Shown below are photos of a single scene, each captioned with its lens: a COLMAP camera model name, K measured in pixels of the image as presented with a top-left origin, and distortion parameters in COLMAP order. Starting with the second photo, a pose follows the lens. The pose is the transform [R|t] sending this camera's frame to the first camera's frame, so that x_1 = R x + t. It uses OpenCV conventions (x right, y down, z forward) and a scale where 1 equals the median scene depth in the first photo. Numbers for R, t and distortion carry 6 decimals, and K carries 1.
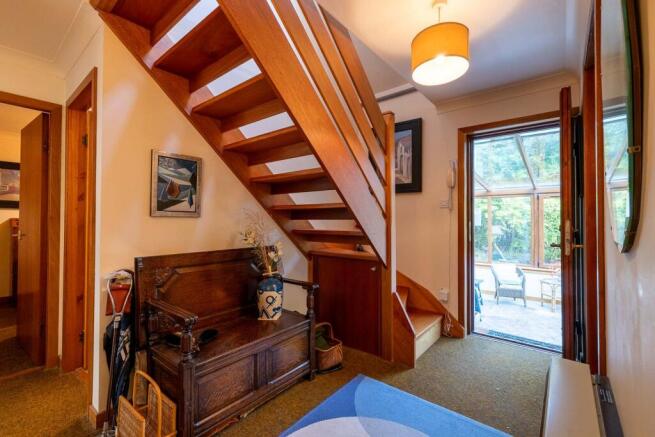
lens RADIAL K [[289.5, 0, 327.5], [0, 289.5, 218.5], [0, 0, 1]] dist [0.000254, 0.000008]
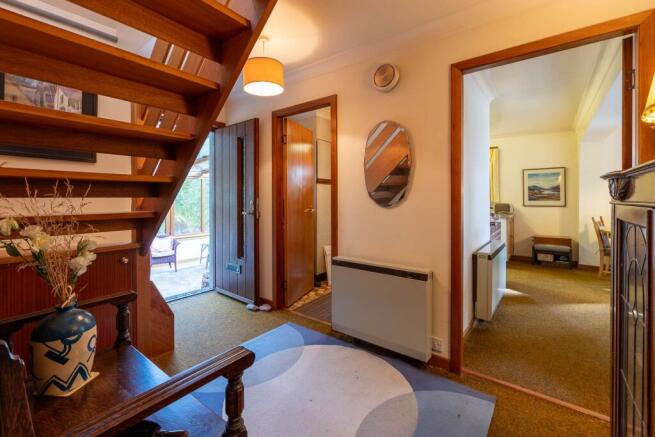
lens RADIAL K [[284.4, 0, 327.6], [0, 284.4, 200.5], [0, 0, 1]] dist [0.000011, -0.000024]
pose [[-0.028253, -0.008370, 0.999566, -0.680193], [-0.008980, 0.999927, 0.008119, 0.001621], [-0.999560, -0.008747, -0.028326, 0.520112]]
